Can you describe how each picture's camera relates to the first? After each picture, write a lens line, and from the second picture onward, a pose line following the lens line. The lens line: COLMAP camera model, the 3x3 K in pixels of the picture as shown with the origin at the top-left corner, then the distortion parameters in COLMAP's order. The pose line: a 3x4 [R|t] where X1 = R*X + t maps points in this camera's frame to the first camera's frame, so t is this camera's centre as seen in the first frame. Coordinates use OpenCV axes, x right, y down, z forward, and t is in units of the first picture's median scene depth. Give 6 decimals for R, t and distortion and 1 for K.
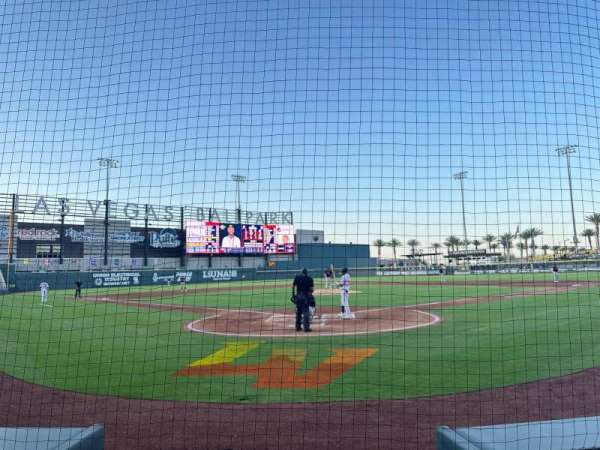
lens RADIAL K [[406.5, 0, 297.7], [0, 406.5, 226.1], [0, 0, 1]] dist [0.057131, -0.104924]
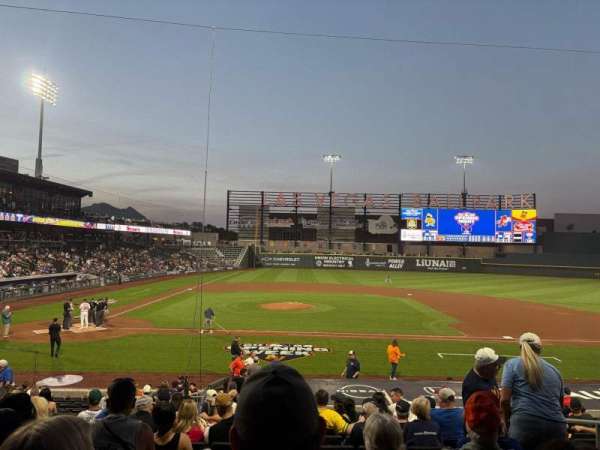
lens RADIAL K [[433.2, 0, 290.4], [0, 433.2, 224.9], [0, 0, 1]] dist [0.018688, -0.006058]
pose [[0.755145, 0.011467, -0.655457, 0.227999], [0.022845, 0.998779, 0.043792, -0.026045], [0.655159, -0.048043, 0.753962, 0.013693]]
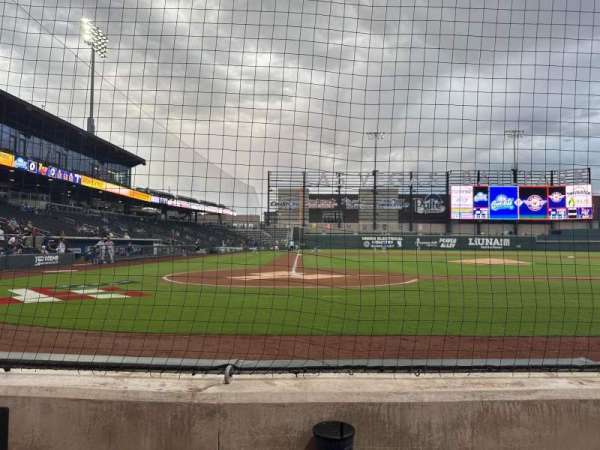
lens RADIAL K [[406.5, 0, 297.7], [0, 406.5, 226.1], [0, 0, 1]] dist [0.057131, -0.104924]
pose [[0.763875, 0.010882, -0.645272, 0.077885], [0.039338, 0.997214, 0.063385, 0.006972], [0.644164, -0.073802, 0.761319, 0.024714]]
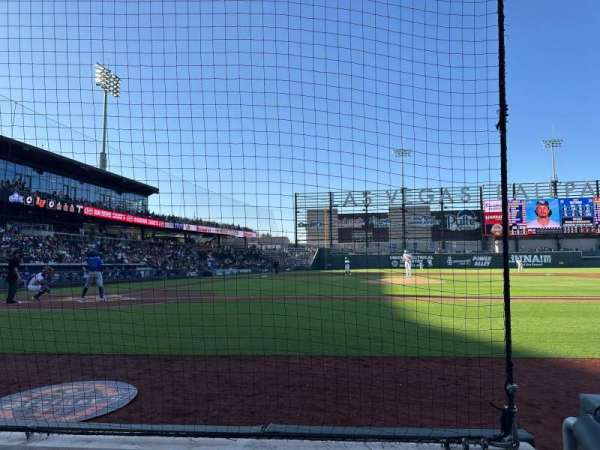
lens RADIAL K [[406.5, 0, 297.7], [0, 406.5, 226.1], [0, 0, 1]] dist [0.057131, -0.104924]
pose [[0.670342, -0.042648, -0.740825, 0.132663], [0.070207, 0.997514, 0.006102, 0.009520], [0.738723, -0.056102, 0.671670, 0.066502]]
